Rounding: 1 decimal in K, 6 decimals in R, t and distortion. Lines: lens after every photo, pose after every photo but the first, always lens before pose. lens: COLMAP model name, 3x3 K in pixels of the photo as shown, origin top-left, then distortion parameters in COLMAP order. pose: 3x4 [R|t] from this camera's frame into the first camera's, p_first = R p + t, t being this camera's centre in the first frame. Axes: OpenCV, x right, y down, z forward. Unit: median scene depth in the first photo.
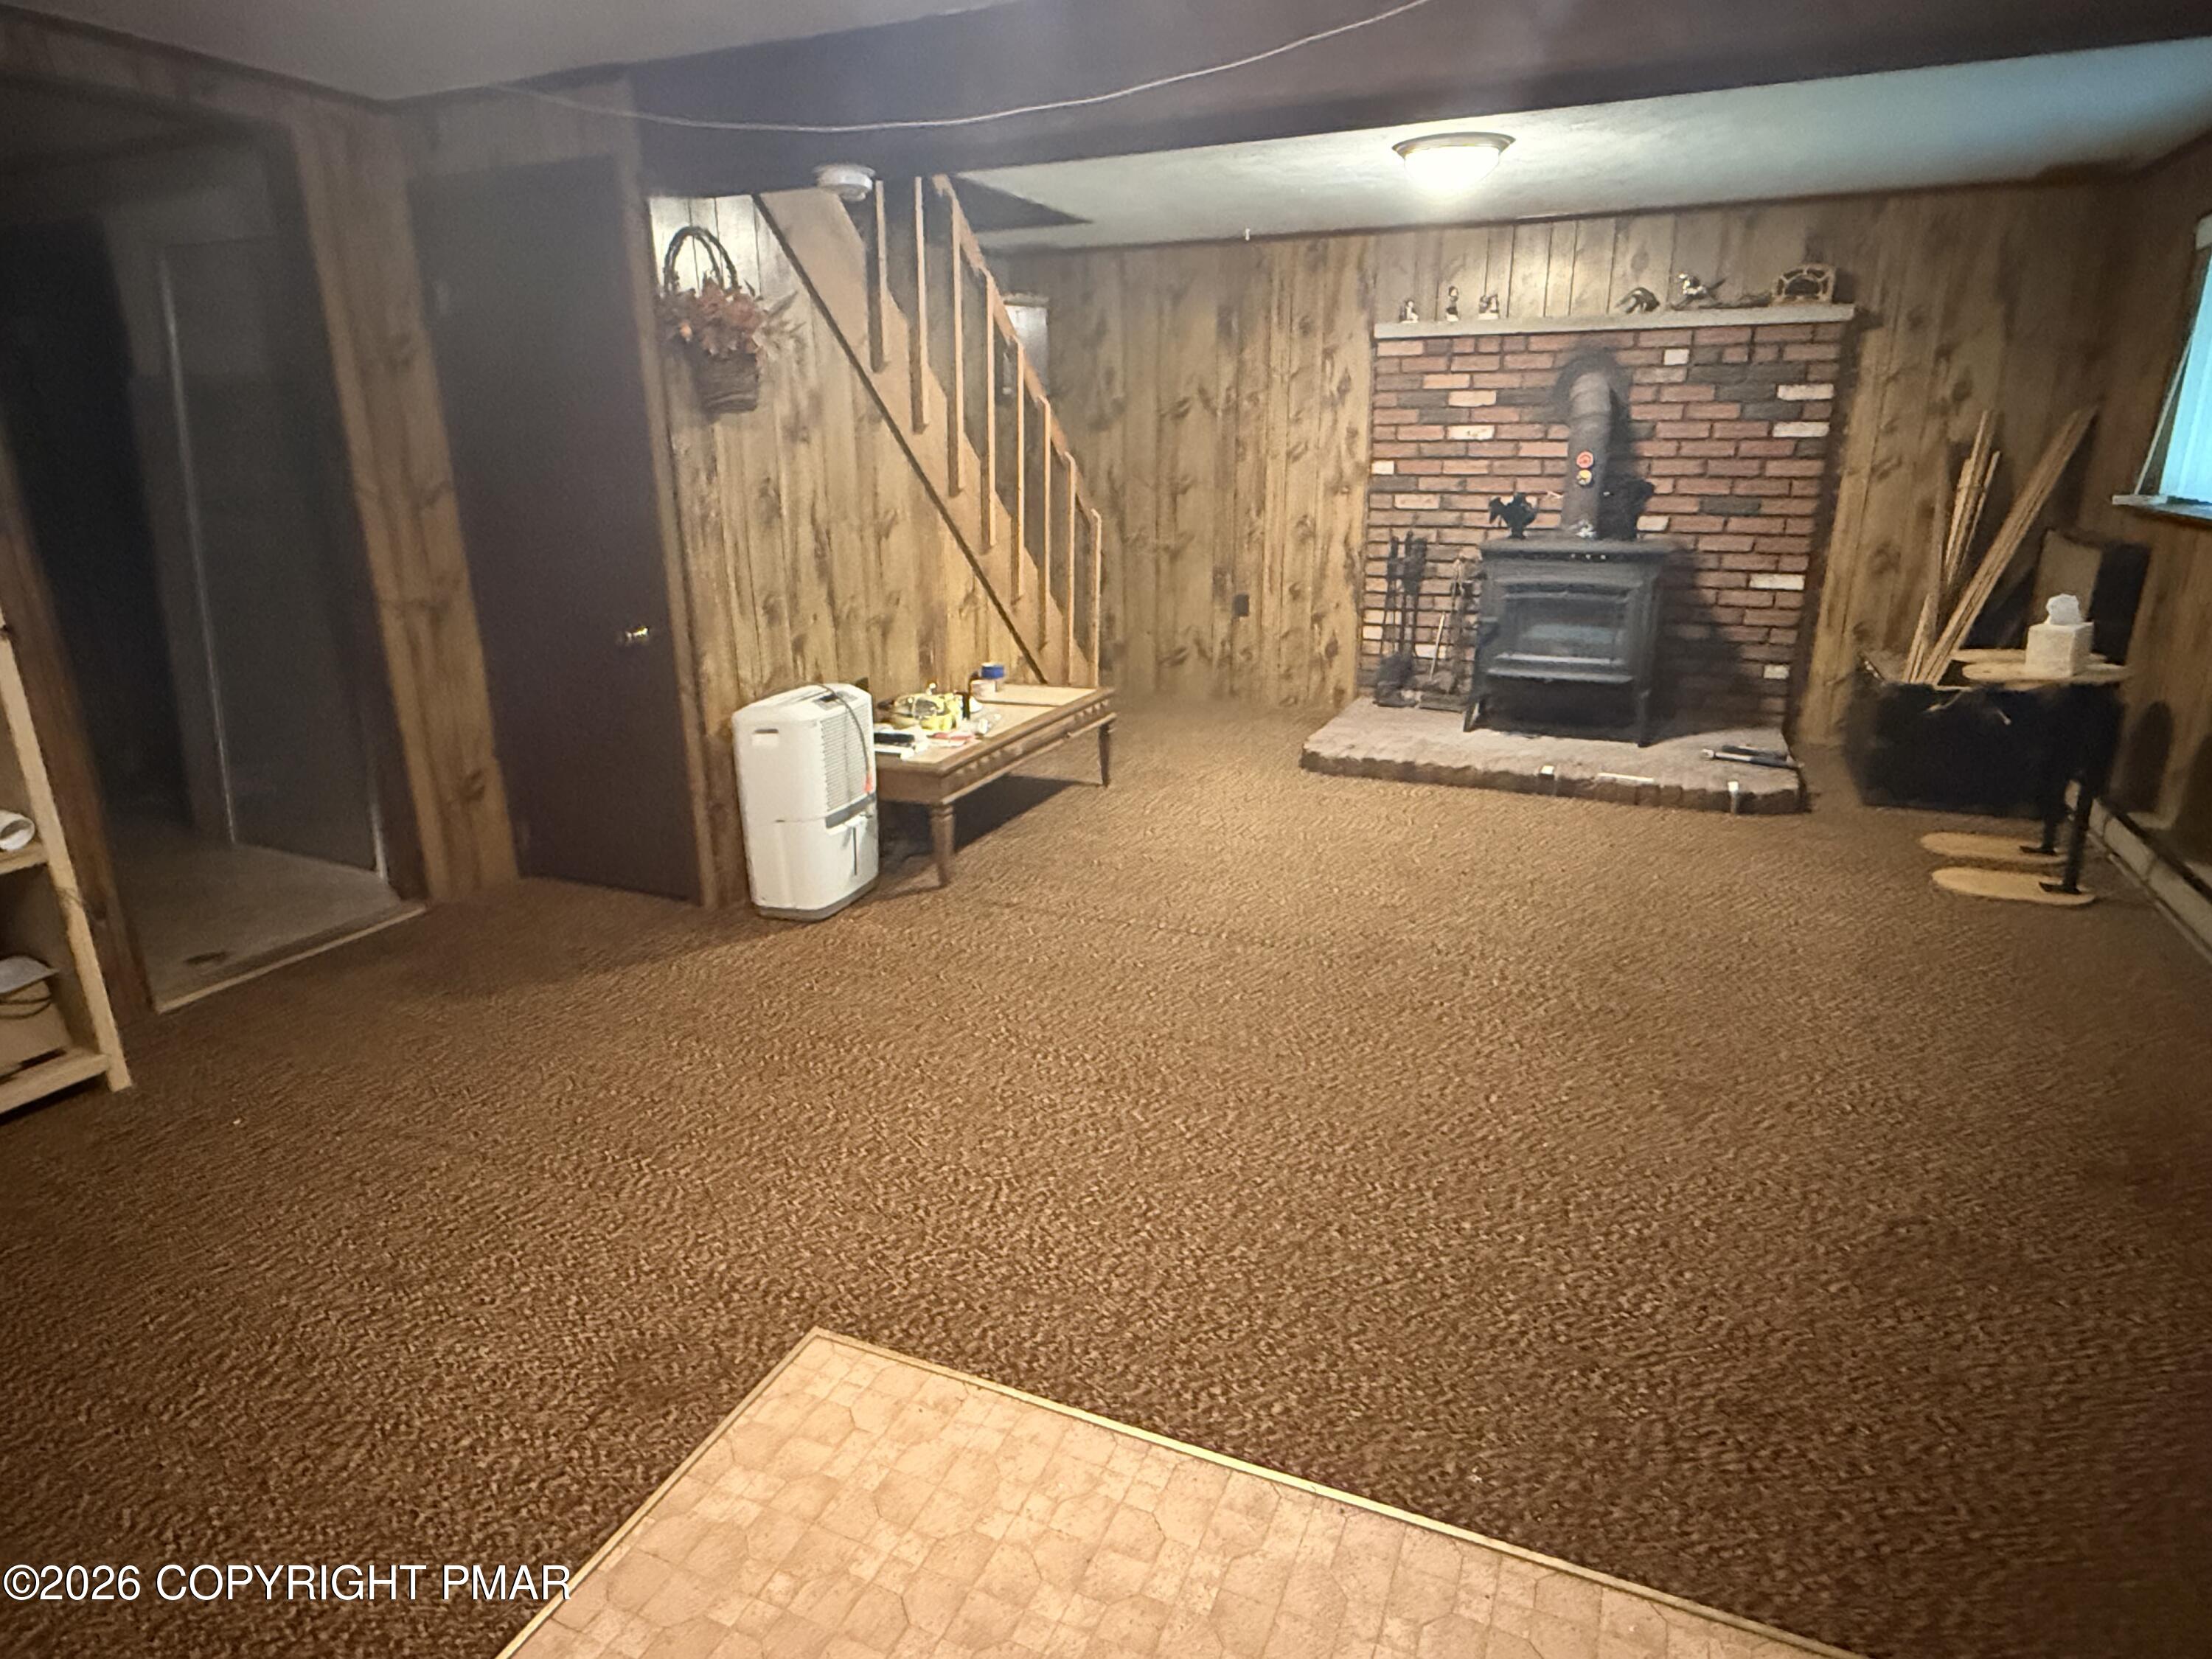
lens RADIAL K [[1261.7, 0, 1113.0], [0, 1261.7, 821.6], [0, 0, 1]] dist [0.002919, 0.000765]
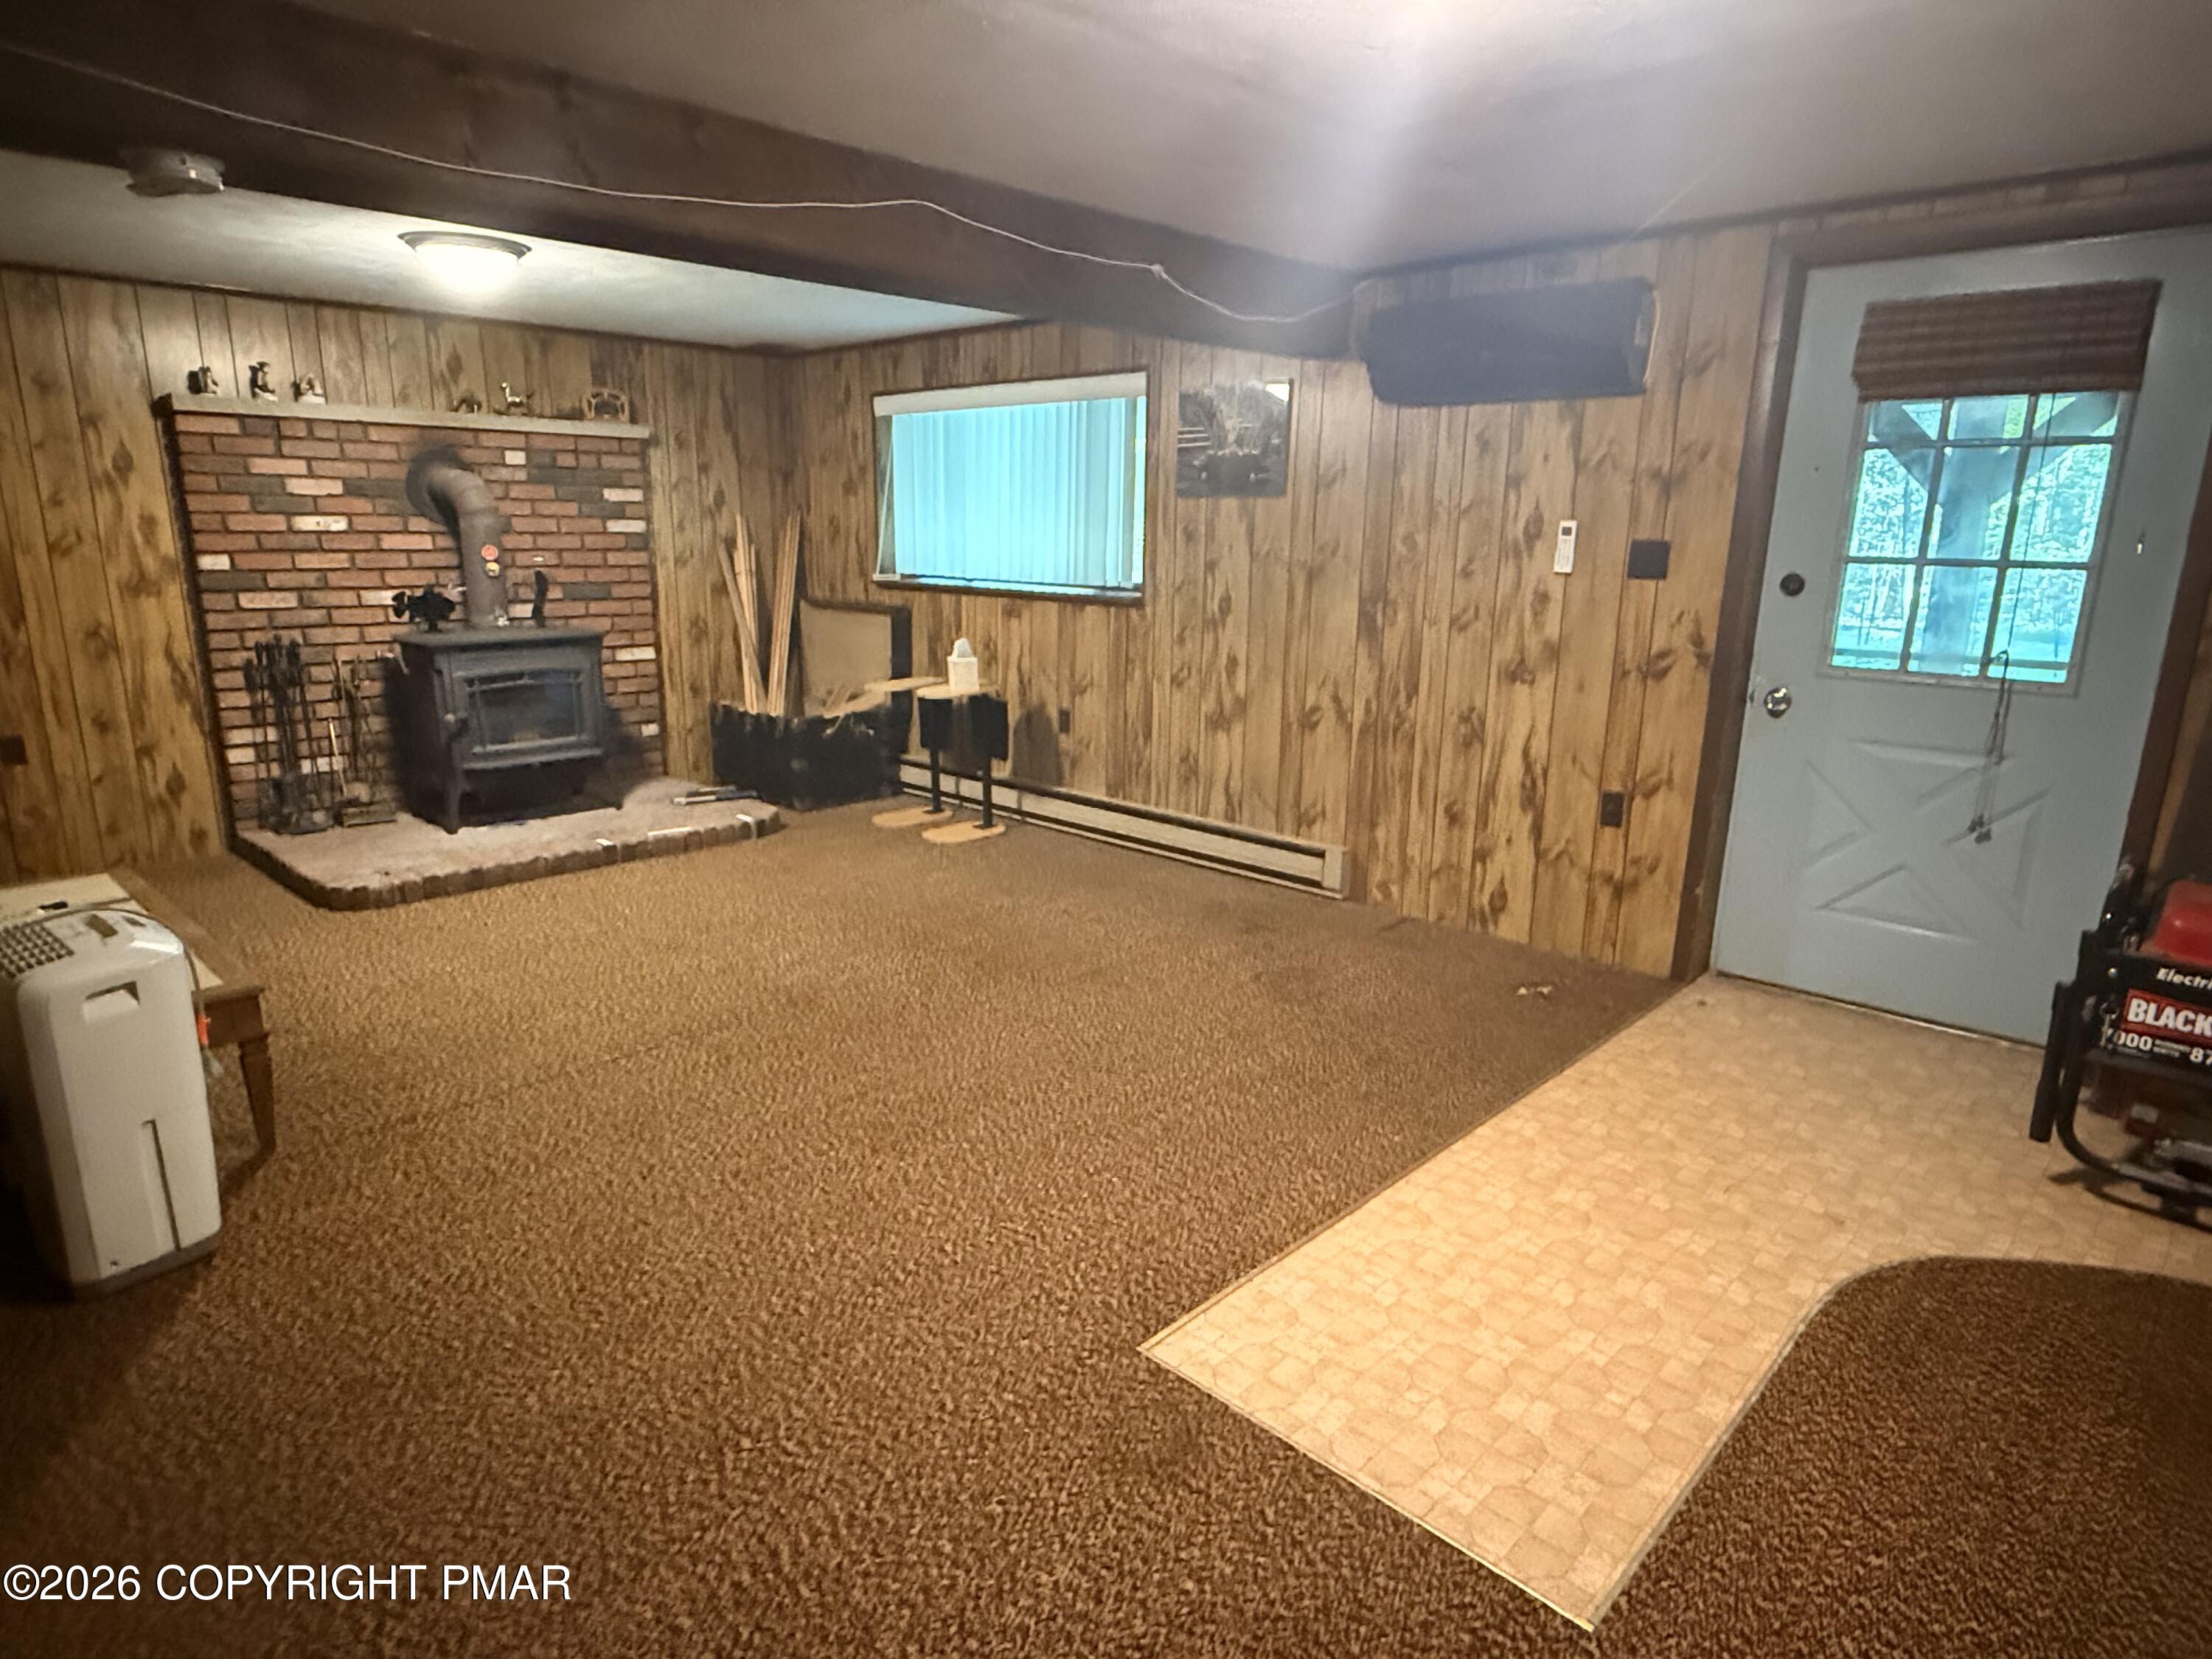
lens RADIAL K [[1265.2, 0, 1096.7], [0, 1265.2, 831.8], [0, 0, 1]] dist [-0.001081, 0.002341]
pose [[0.356785, -0.208342, 0.910658, -0.417751], [0.258852, 0.958693, 0.117917, -0.059887], [-0.897608, 0.193654, 0.395977, 0.186312]]
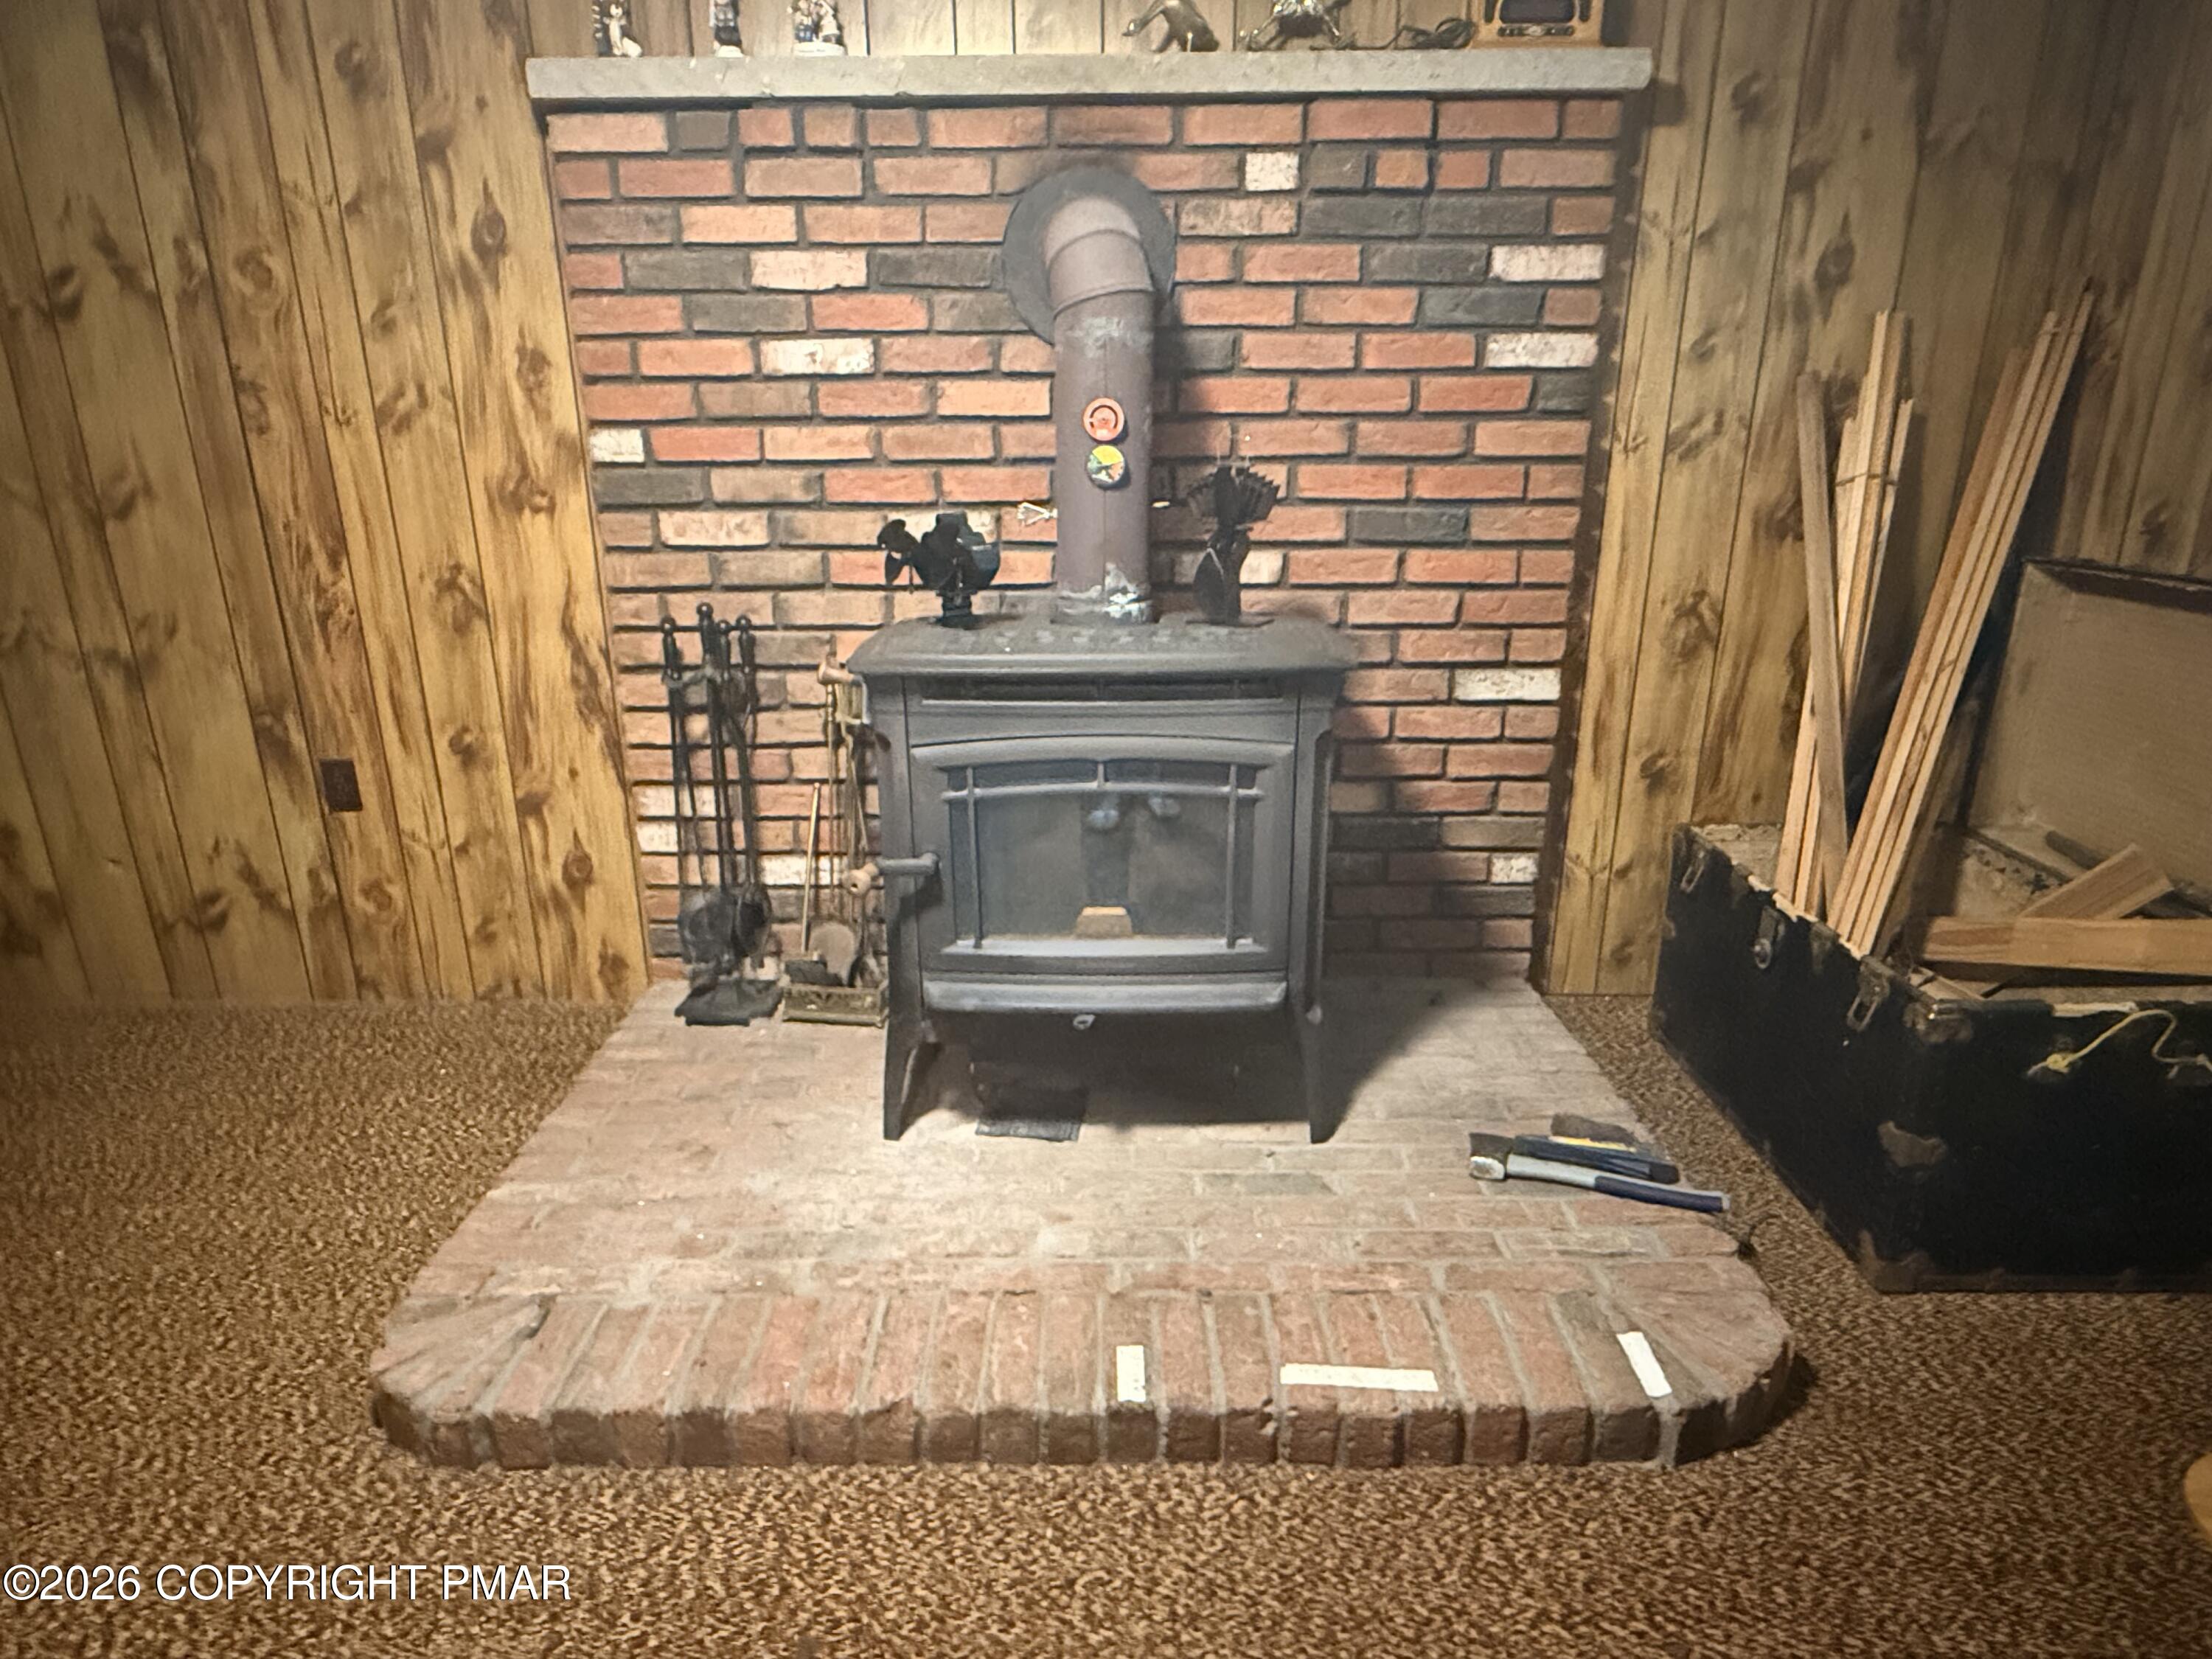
lens RADIAL K [[1265.2, 0, 1096.7], [0, 1265.2, 831.8], [0, 0, 1]] dist [-0.001081, 0.002341]
pose [[0.919738, -0.121849, 0.373142, 0.206361], [0.115603, 0.992523, 0.039165, -0.171163], [-0.375124, 0.007115, 0.926947, 0.623670]]
